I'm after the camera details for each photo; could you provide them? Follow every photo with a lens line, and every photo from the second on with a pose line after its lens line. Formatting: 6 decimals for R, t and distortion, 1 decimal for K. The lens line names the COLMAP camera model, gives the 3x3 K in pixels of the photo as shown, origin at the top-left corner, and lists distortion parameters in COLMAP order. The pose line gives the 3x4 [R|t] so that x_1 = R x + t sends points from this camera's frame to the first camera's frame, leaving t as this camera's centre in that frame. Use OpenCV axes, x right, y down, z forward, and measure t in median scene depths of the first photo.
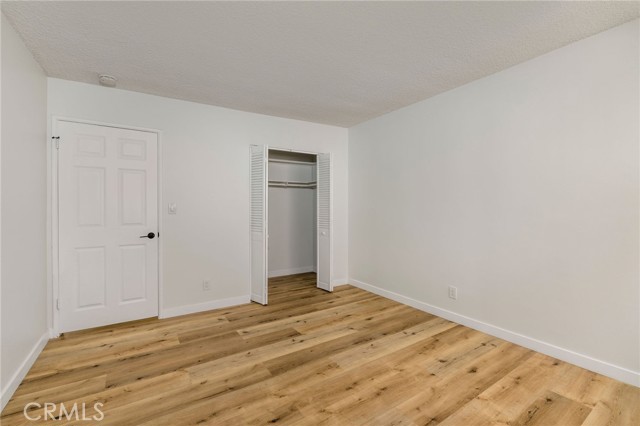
lens RADIAL K [[278.6, 0, 319.2], [0, 278.6, 208.8], [0, 0, 1]] dist [-0.001292, -0.000643]
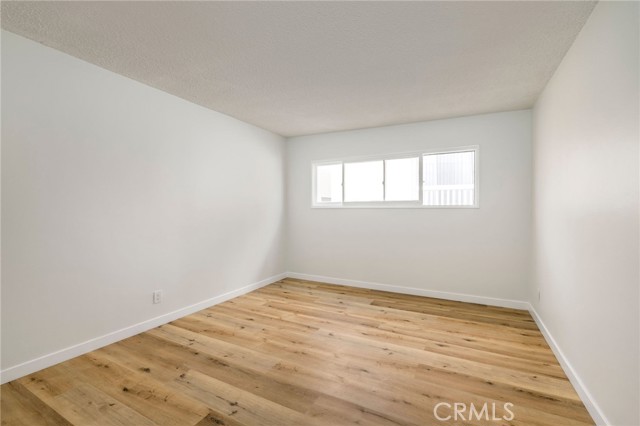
lens RADIAL K [[278.6, 0, 319.2], [0, 278.6, 208.8], [0, 0, 1]] dist [-0.001292, -0.000643]
pose [[-0.472025, 0.002121, 0.881583, -0.811489], [0.004308, 0.999991, -0.000100, -0.006631], [-0.881575, 0.003751, -0.472030, 1.197801]]
